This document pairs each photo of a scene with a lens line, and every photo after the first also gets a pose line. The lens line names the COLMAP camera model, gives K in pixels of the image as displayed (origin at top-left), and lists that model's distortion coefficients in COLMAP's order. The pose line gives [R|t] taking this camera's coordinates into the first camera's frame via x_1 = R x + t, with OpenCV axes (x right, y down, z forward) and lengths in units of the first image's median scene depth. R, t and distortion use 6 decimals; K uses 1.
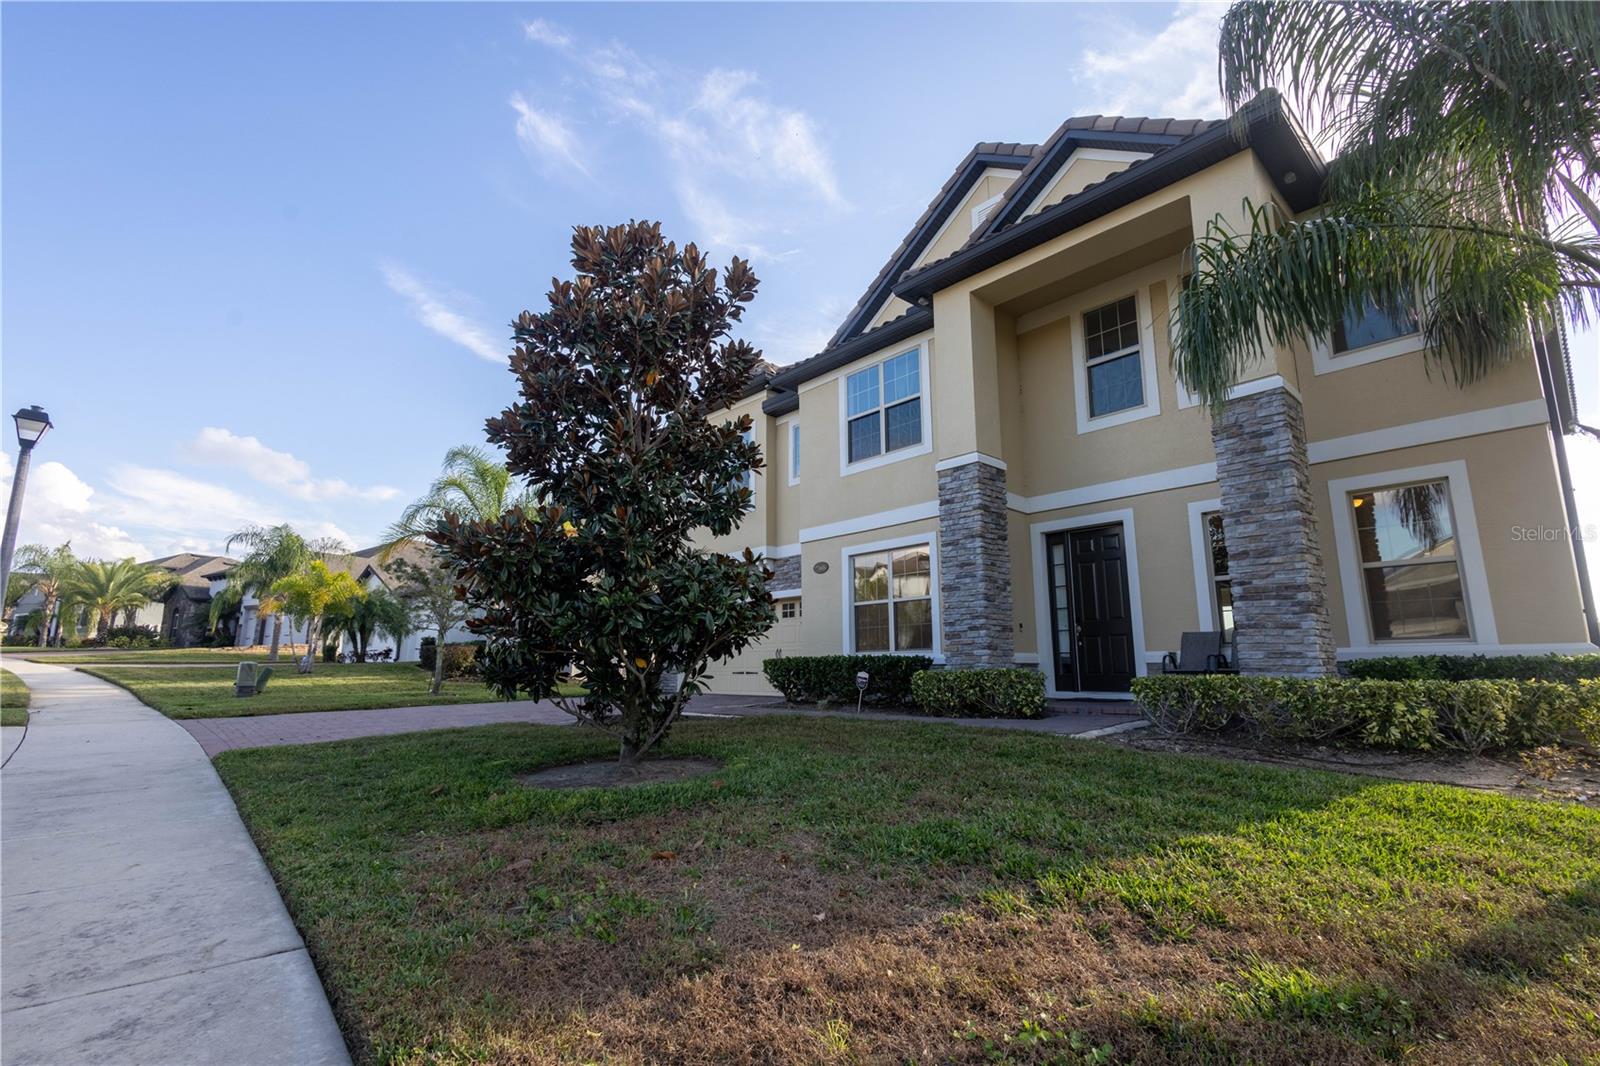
lens RADIAL K [[721.1, 0, 804.2], [0, 721.1, 536.2], [0, 0, 1]] dist [-0.002759, -0.000231]
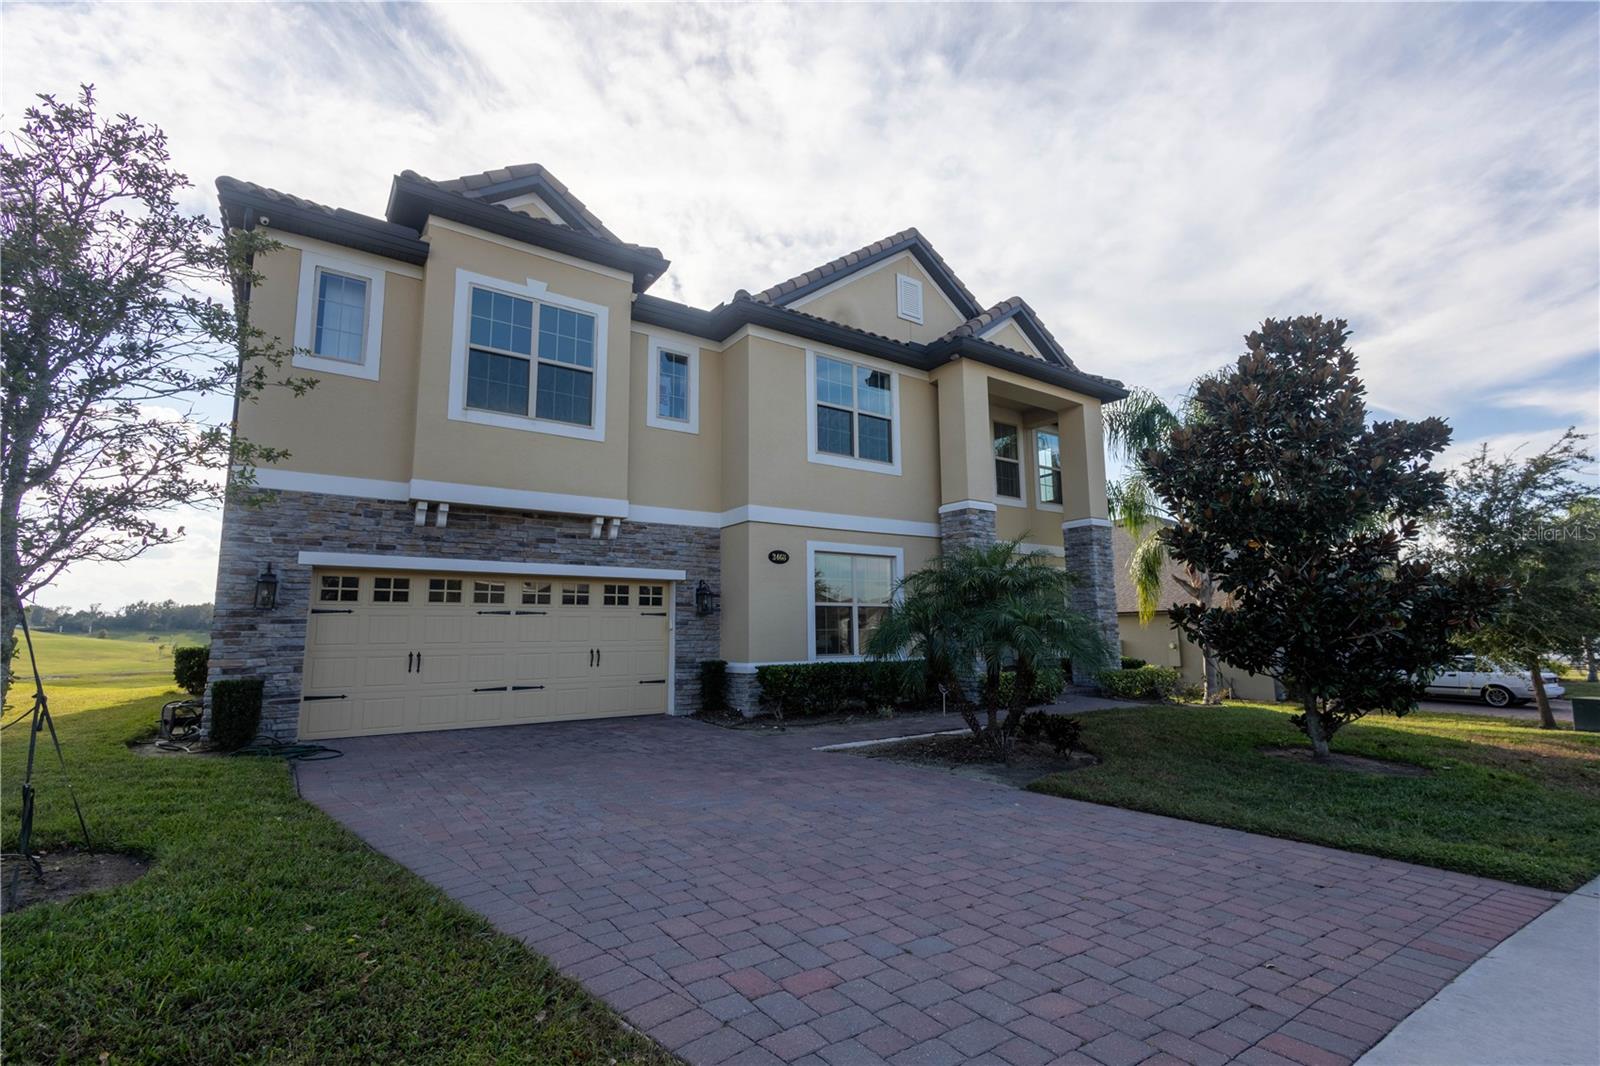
lens RADIAL K [[721.1, 0, 796.7], [0, 721.1, 535.4], [0, 0, 1]] dist [-0.002759, -0.000231]
pose [[0.142240, 0.179083, 0.973497, -0.832572], [-0.150467, 0.975980, -0.157555, 0.155273], [-0.978329, -0.124069, 0.165770, 0.889843]]
